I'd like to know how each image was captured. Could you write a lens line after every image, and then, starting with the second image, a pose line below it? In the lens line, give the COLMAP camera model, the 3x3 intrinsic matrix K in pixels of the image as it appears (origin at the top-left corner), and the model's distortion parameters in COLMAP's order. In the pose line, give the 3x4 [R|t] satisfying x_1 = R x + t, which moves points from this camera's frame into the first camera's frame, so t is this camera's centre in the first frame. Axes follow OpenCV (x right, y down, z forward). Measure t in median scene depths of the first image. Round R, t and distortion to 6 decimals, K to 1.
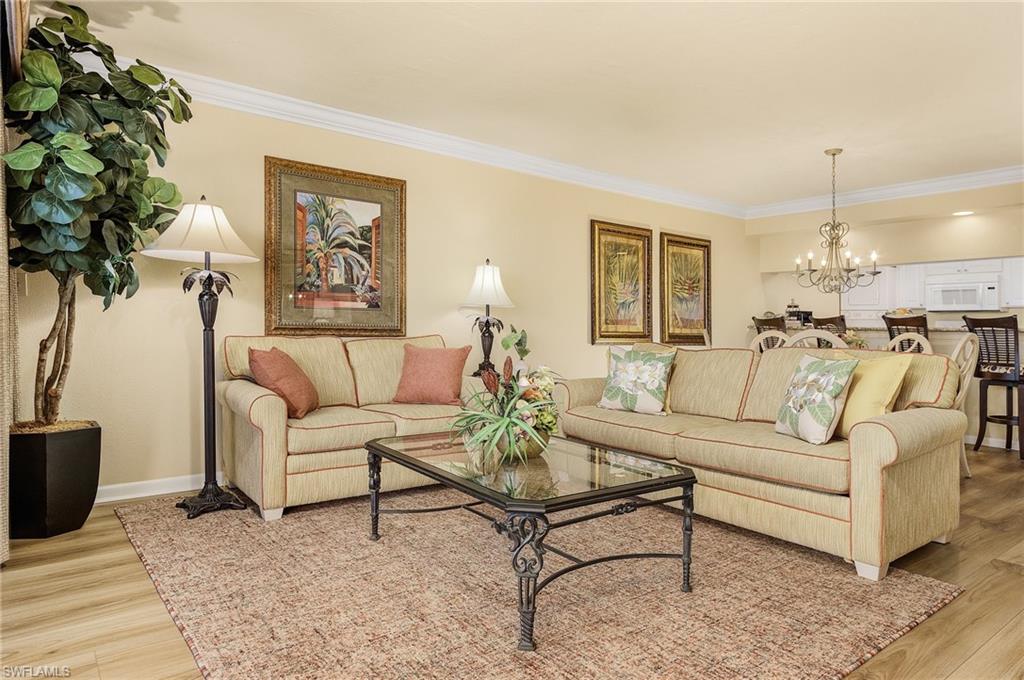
lens RADIAL K [[623.8, 0, 512.0], [0, 623.8, 340.0], [0, 0, 1]] dist [0.001960, 0.000184]
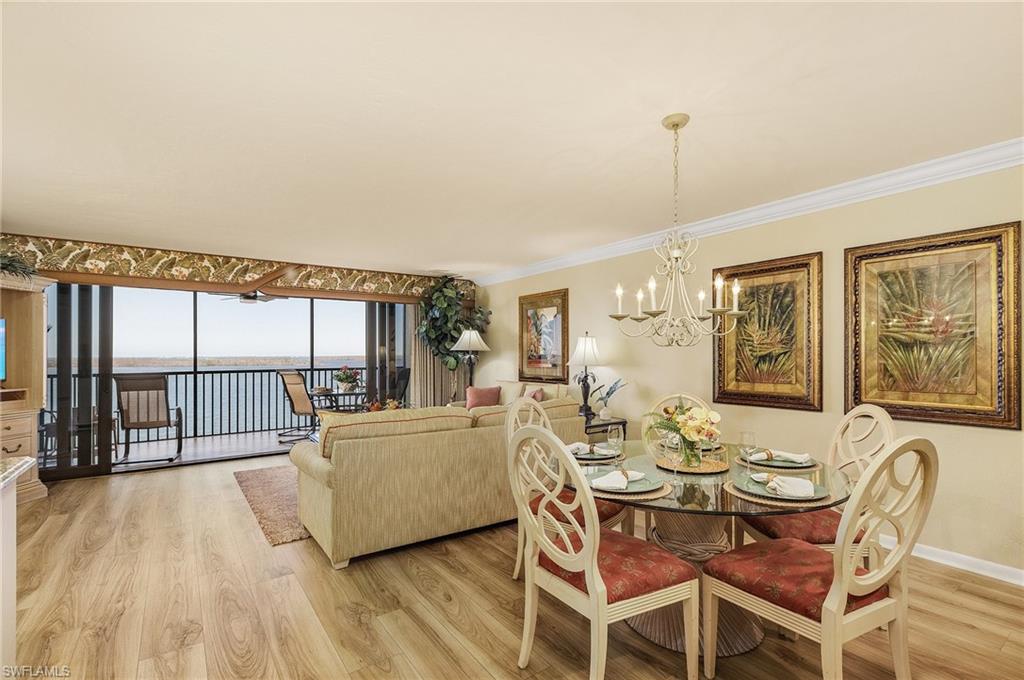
lens RADIAL K [[471.9, 0, 515.1], [0, 471.9, 358.2], [0, 0, 1]] dist [-0.001013, -0.000763]
pose [[-0.039771, -0.008098, -0.999176, 1.135864], [-0.011960, 0.999899, -0.007627, -0.066091], [0.999137, 0.011647, -0.039864, 0.972343]]
